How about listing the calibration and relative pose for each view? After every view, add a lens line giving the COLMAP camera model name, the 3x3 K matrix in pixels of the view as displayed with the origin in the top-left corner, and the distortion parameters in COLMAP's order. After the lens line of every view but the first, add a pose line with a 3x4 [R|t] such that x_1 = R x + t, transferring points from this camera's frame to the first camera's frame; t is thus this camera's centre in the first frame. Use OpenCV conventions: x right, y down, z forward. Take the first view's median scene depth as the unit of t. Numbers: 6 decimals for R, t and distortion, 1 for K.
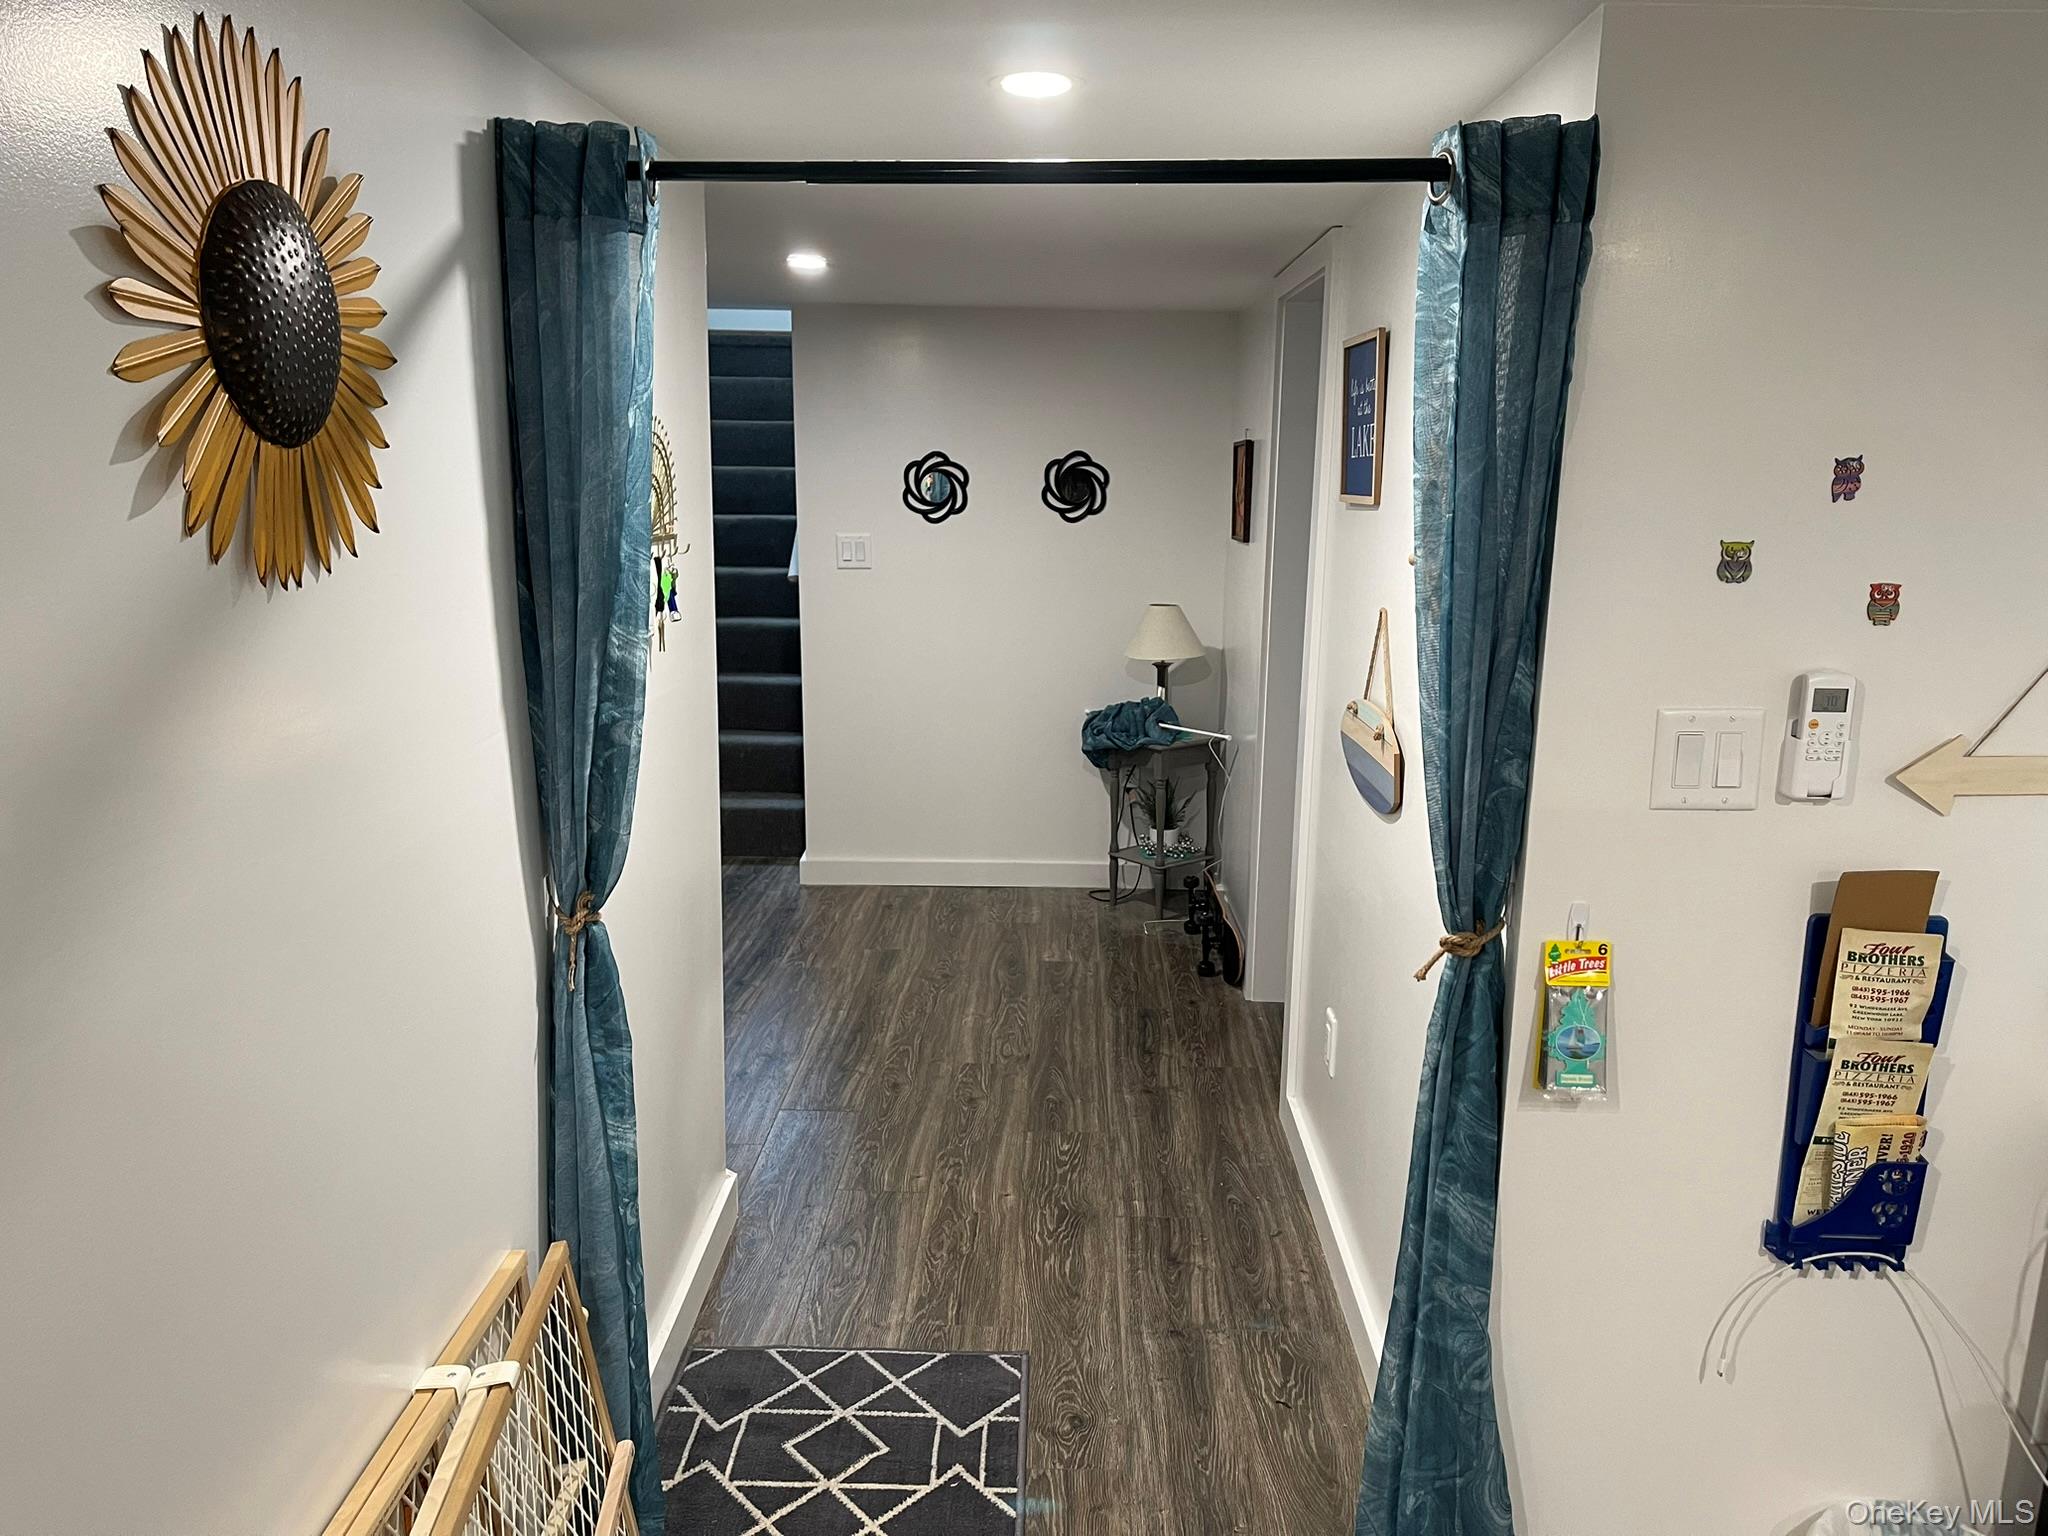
lens RADIAL K [[1531.1, 0, 1031.5], [0, 1531.1, 782.4], [0, 0, 1]] dist [0.056903, -0.068064]
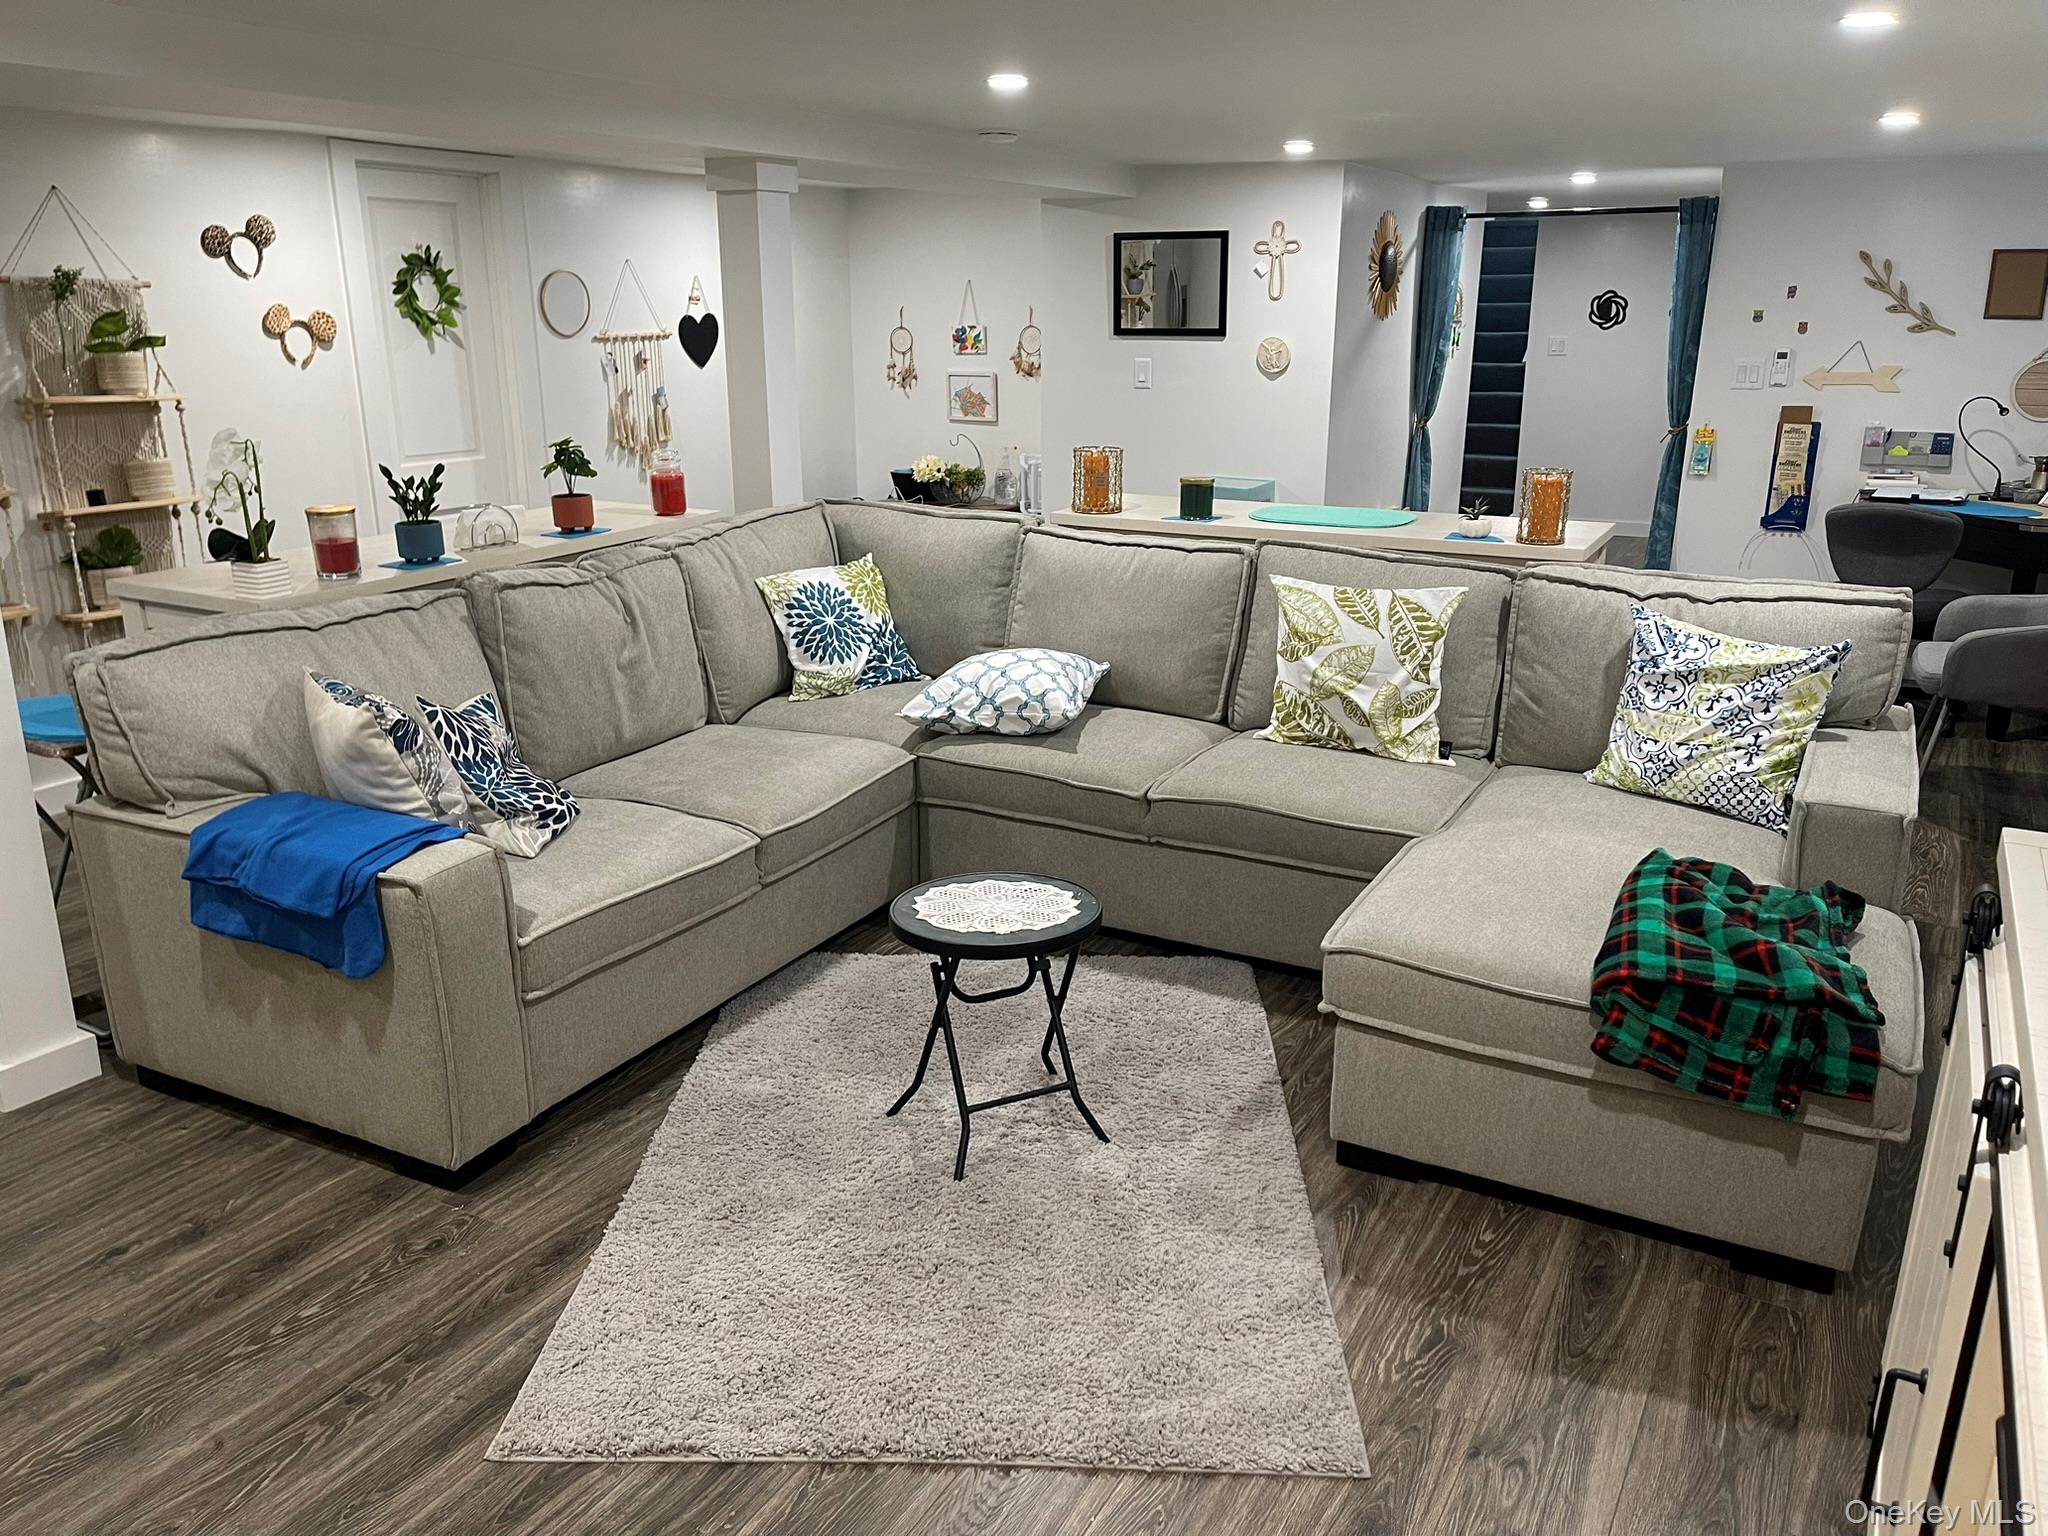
lens RADIAL K [[1531.1, 0, 1039.4], [0, 1531.1, 780.0], [0, 0, 1]] dist [0.056903, -0.068064]
pose [[0.884033, 0.124732, -0.450475, 0.711948], [-0.083409, 0.990366, 0.110537, 0.647626], [0.459922, -0.060145, 0.885920, -2.938921]]
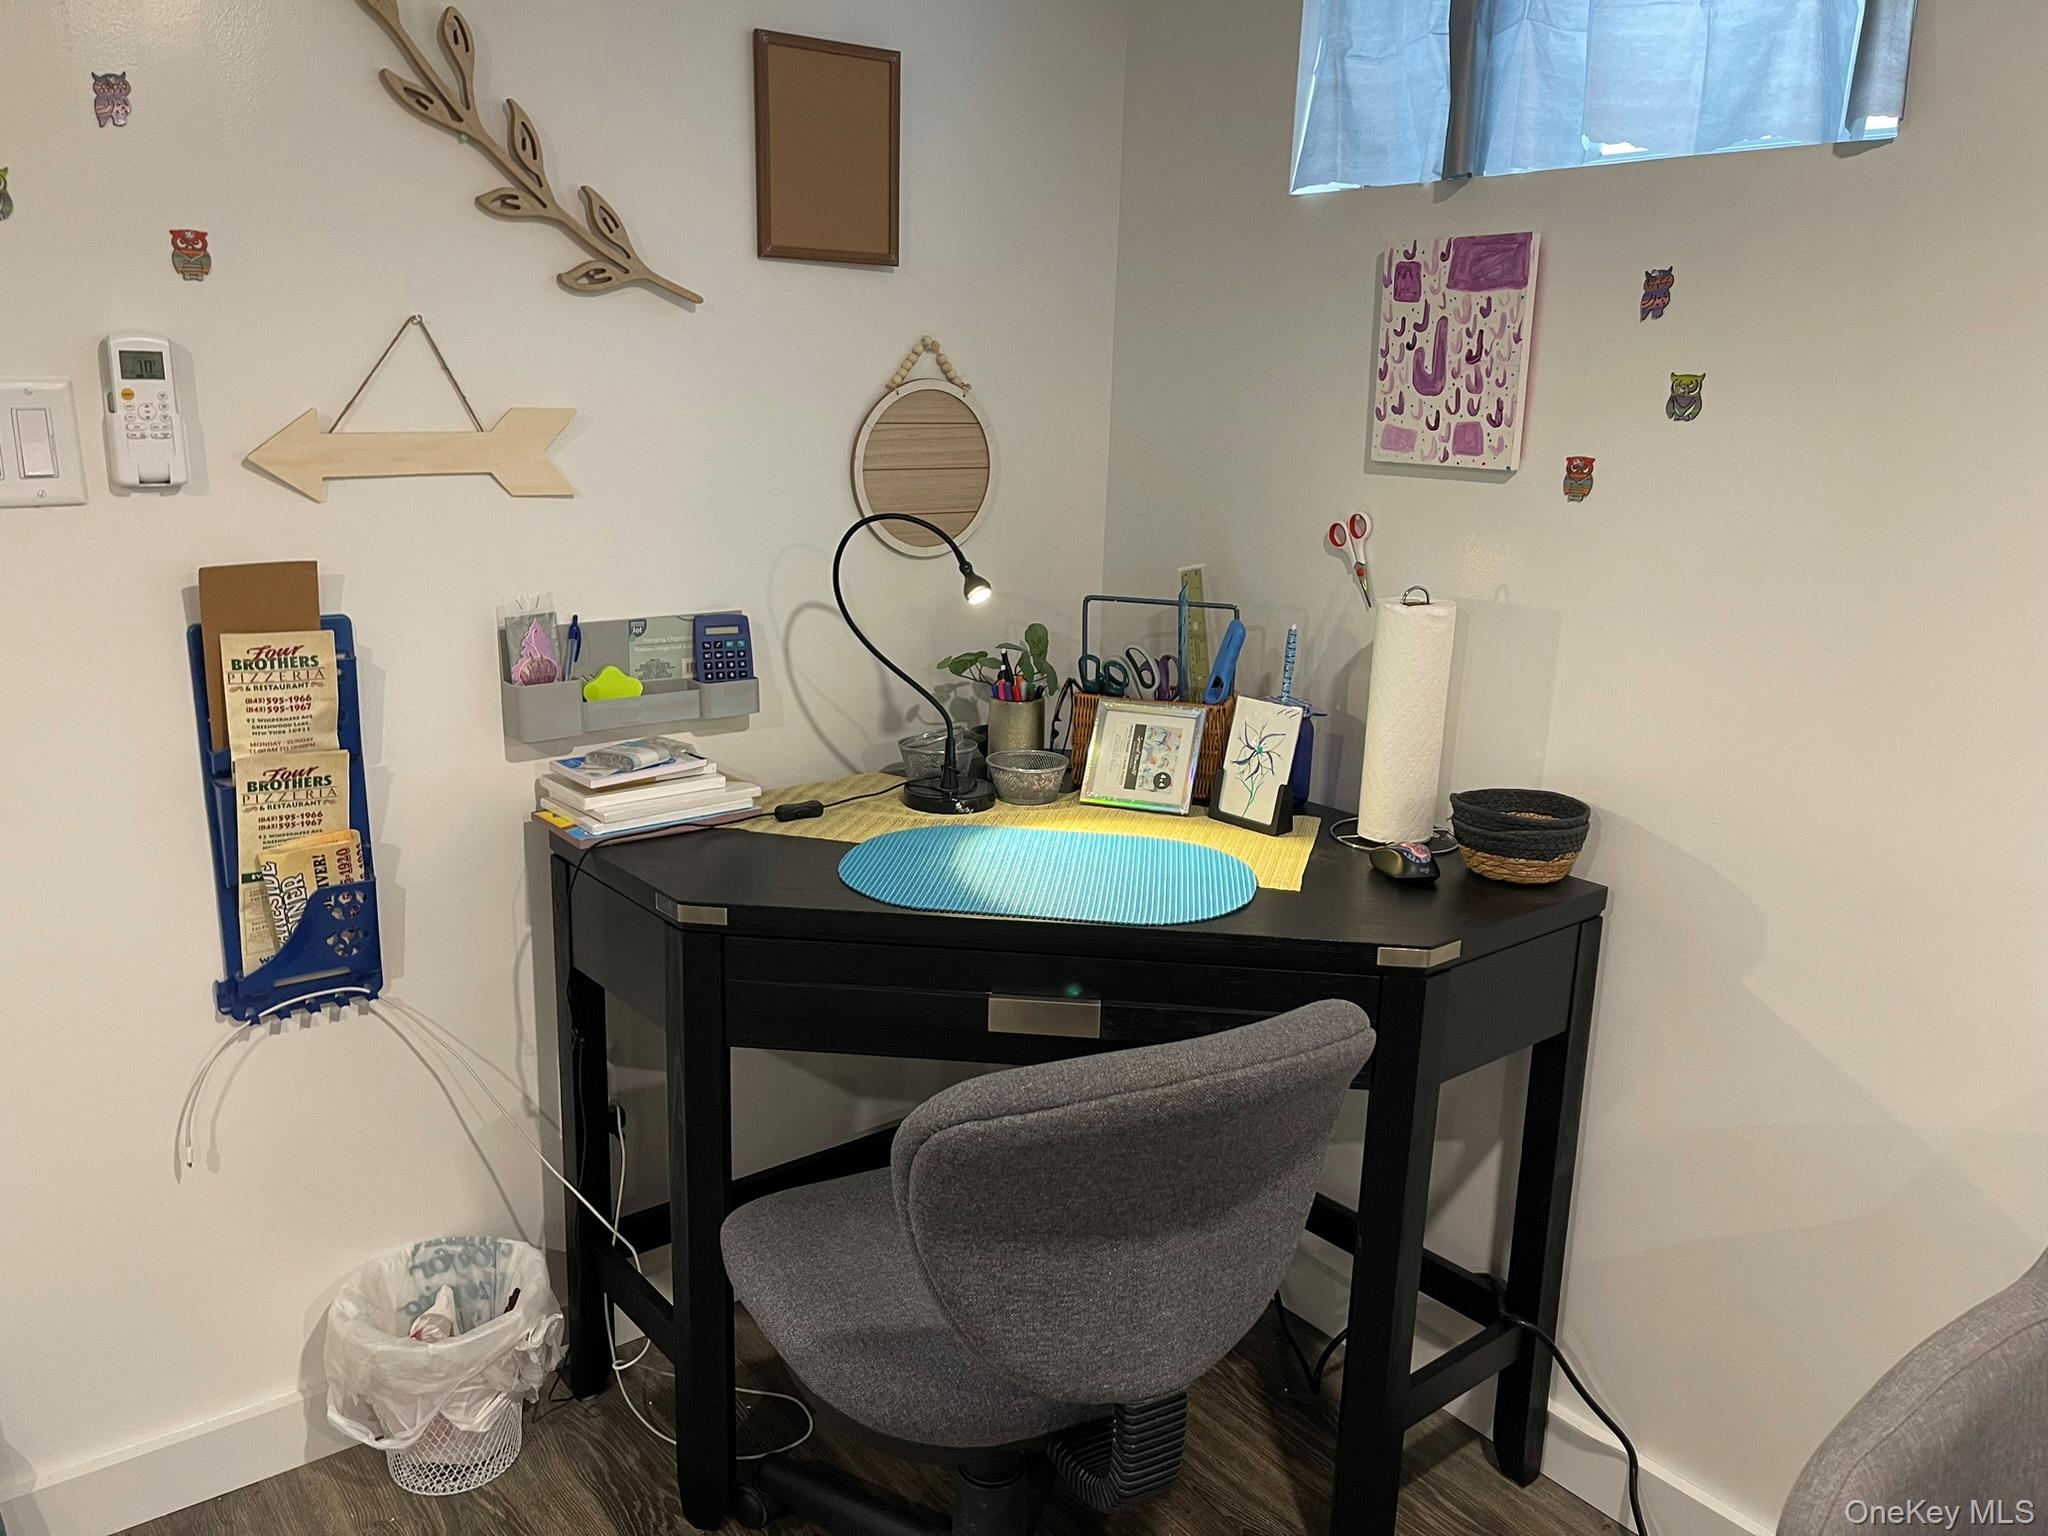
lens RADIAL K [[1531.1, 0, 978.0], [0, 1531.1, 783.5], [0, 0, 1]] dist [0.056903, -0.068064]
pose [[0.788147, -0.152664, 0.596254, 0.323993], [0.118748, 0.988266, 0.096070, 0.144636], [-0.603924, -0.004914, 0.797027, 0.031061]]
